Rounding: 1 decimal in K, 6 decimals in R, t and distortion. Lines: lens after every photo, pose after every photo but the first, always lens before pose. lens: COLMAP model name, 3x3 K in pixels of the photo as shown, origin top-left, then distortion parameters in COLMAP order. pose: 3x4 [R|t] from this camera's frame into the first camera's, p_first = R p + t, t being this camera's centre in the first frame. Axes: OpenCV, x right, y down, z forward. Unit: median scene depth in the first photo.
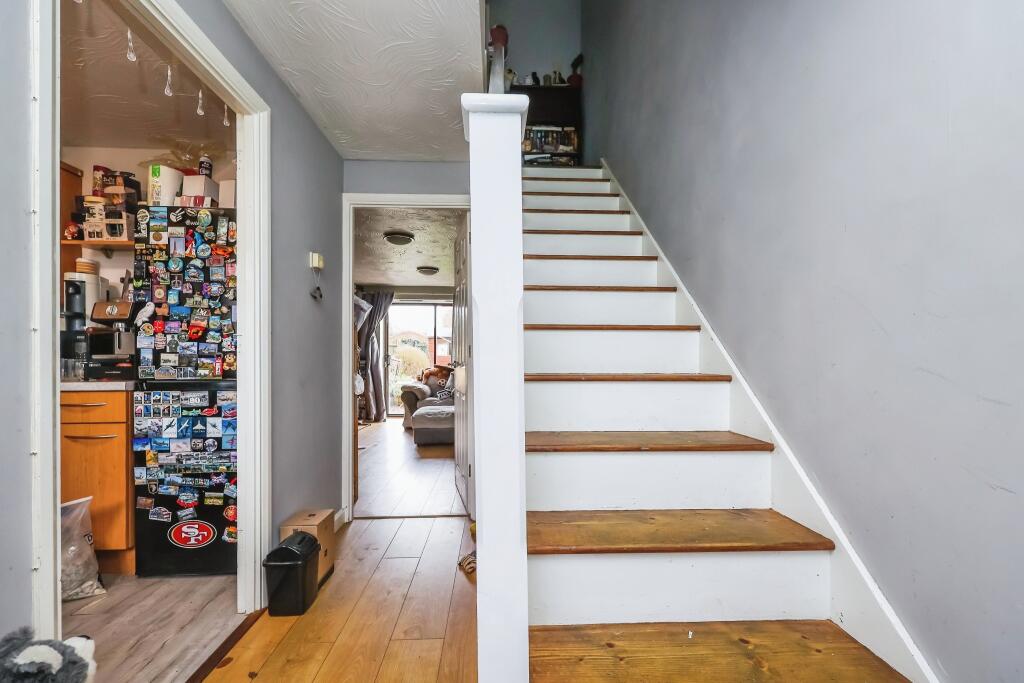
lens RADIAL K [[428.4, 0, 508.4], [0, 428.4, 346.5], [0, 0, 1]] dist [-0.000990, 0.000190]
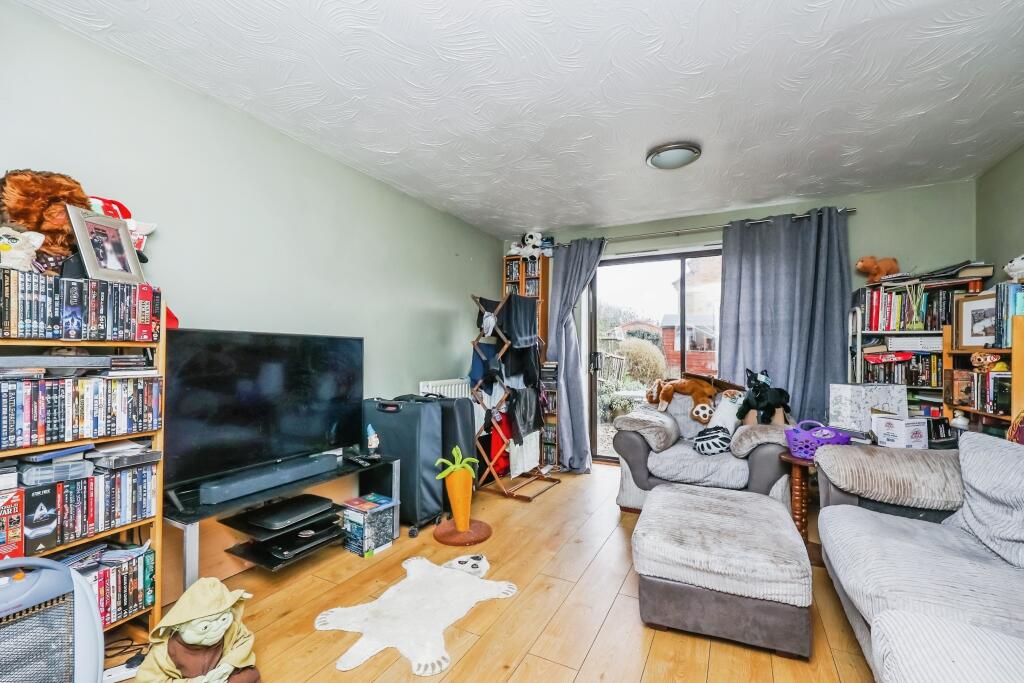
lens RADIAL K [[422.5, 0, 510.4], [0, 422.5, 334.2], [0, 0, 1]] dist [-0.001439, 0.000037]
pose [[0.866794, -0.010104, -0.498565, -0.097901], [0.002603, 0.999873, -0.015739, 0.004451], [0.498660, 0.012344, 0.866710, 0.455311]]
